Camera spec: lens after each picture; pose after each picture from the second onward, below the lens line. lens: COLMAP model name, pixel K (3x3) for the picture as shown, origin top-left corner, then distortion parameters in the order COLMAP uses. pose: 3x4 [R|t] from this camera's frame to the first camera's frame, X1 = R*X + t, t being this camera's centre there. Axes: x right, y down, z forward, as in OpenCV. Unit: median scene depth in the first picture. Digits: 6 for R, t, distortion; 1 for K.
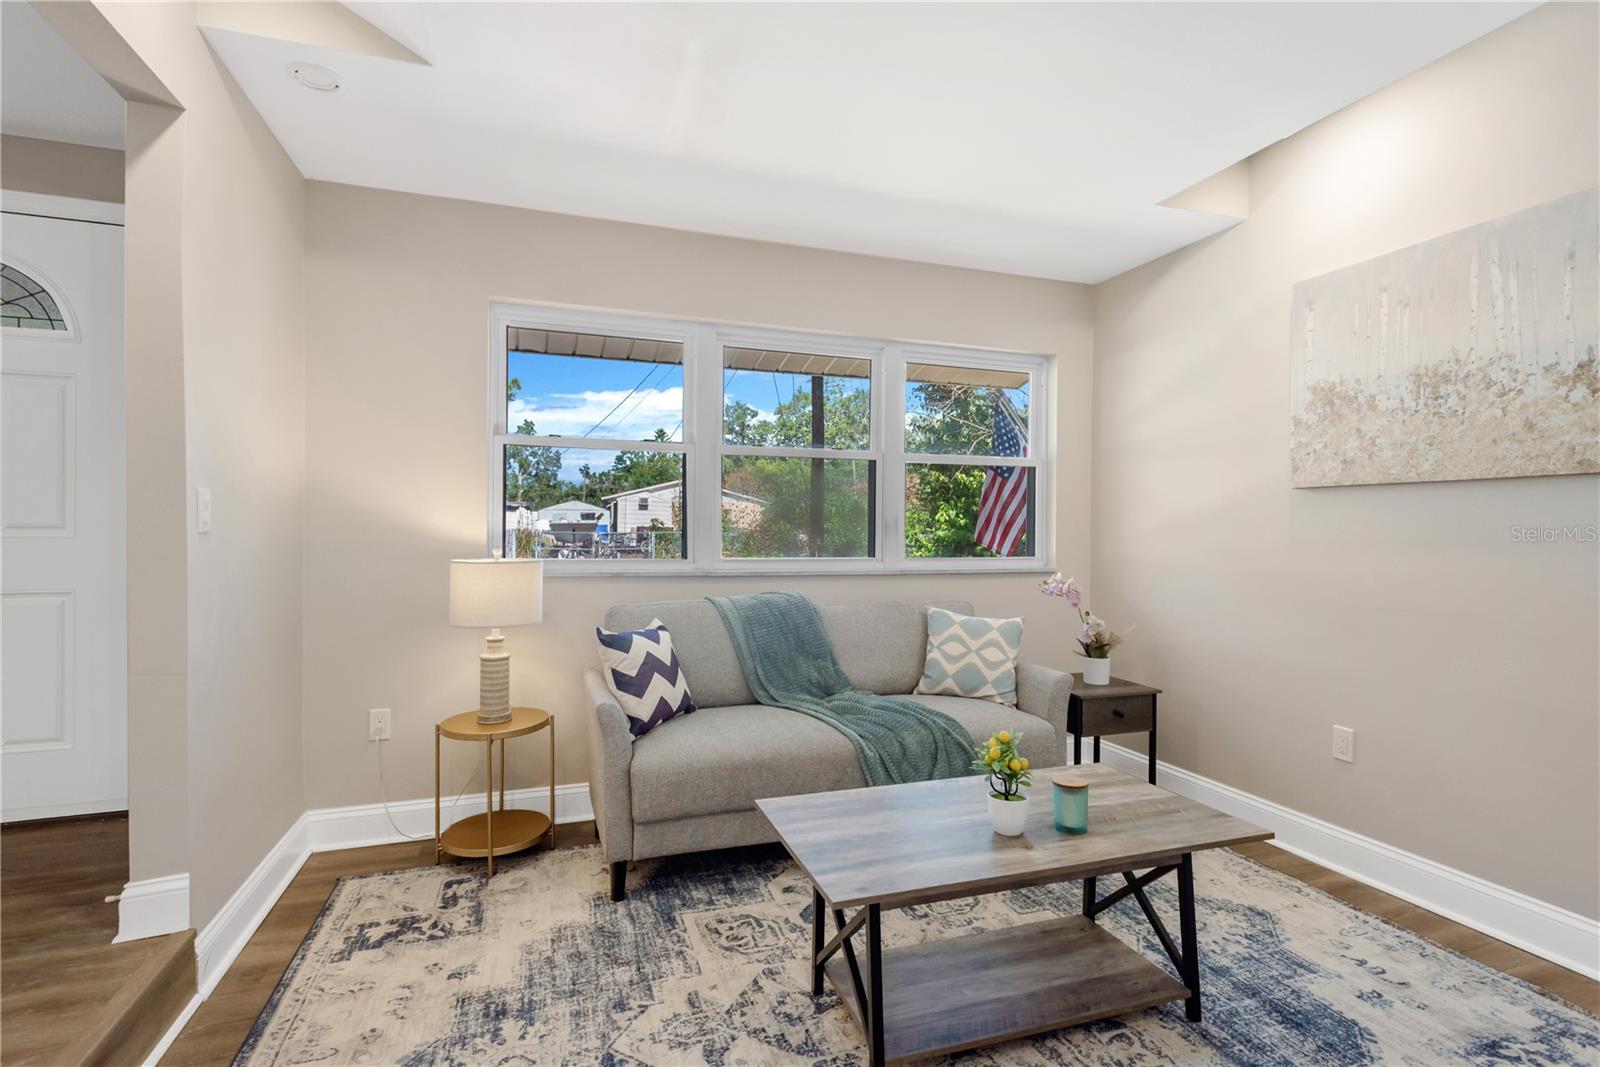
lens RADIAL K [[756.6, 0, 793.9], [0, 756.6, 528.4], [0, 0, 1]] dist [0.010187, -0.000883]
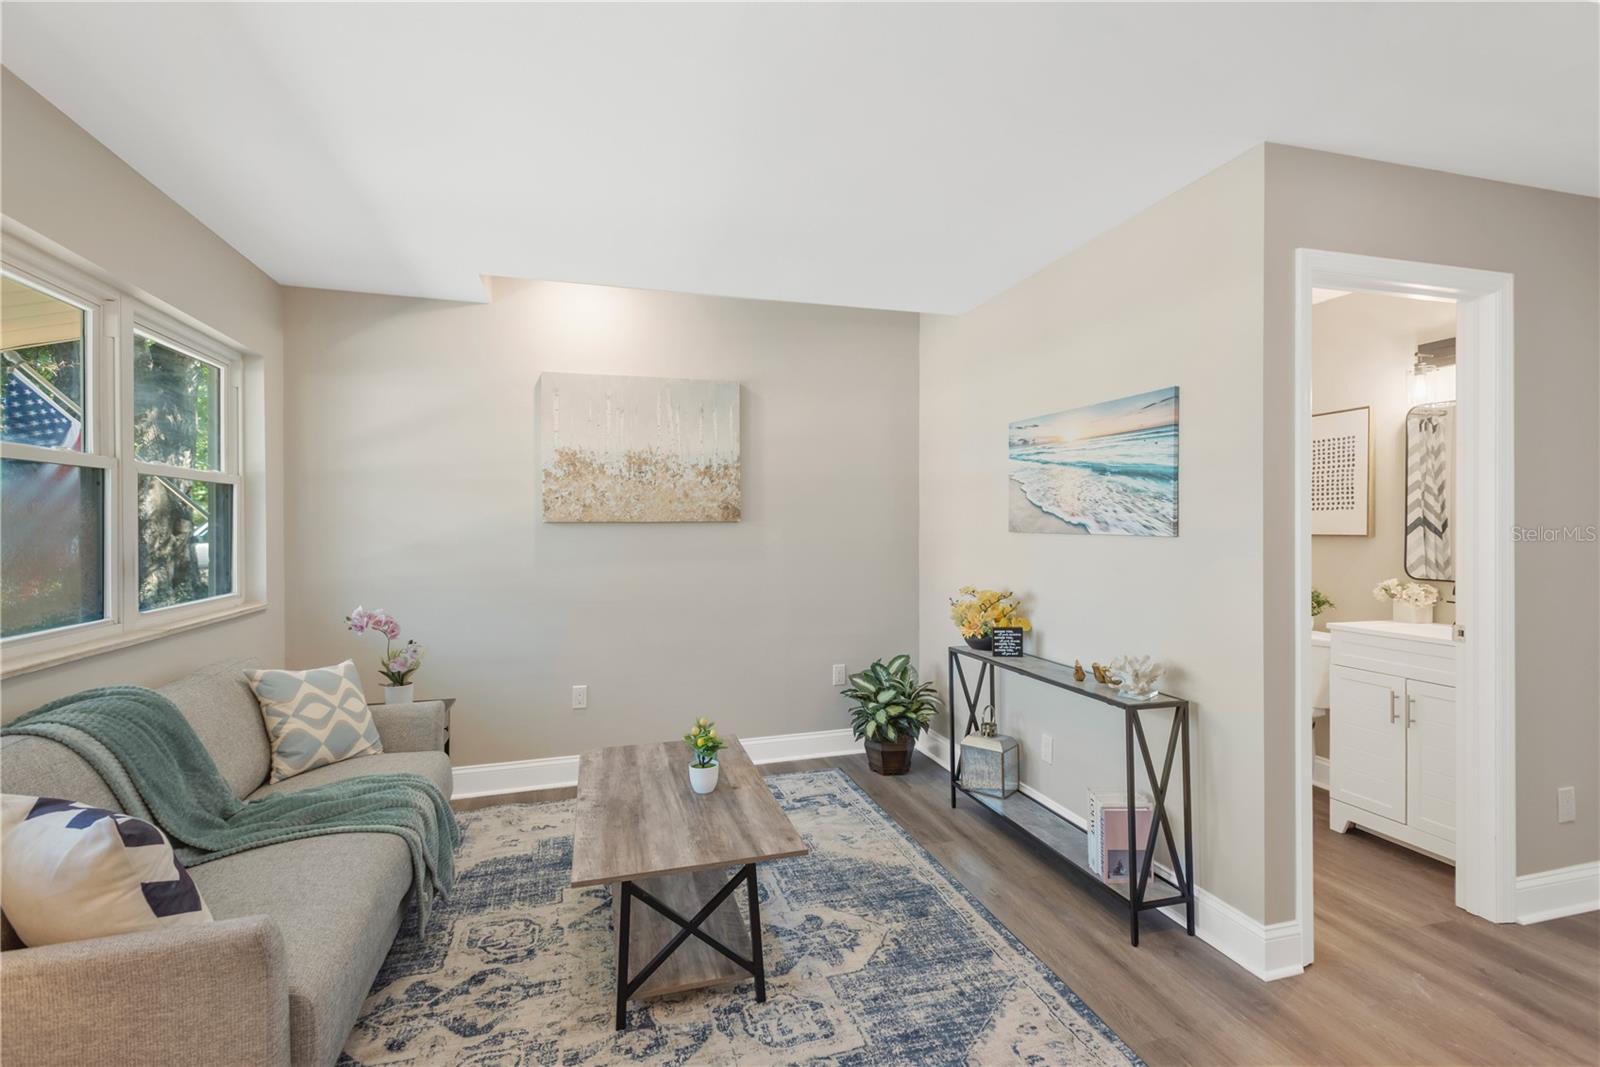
lens RADIAL K [[756.6, 0, 793.9], [0, 756.6, 528.4], [0, 0, 1]] dist [0.010187, -0.000883]
pose [[0.047646, -0.014690, 0.998756, -0.721838], [0.006735, 0.999874, 0.014385, -0.061779], [-0.998842, 0.006041, 0.047739, 0.519834]]
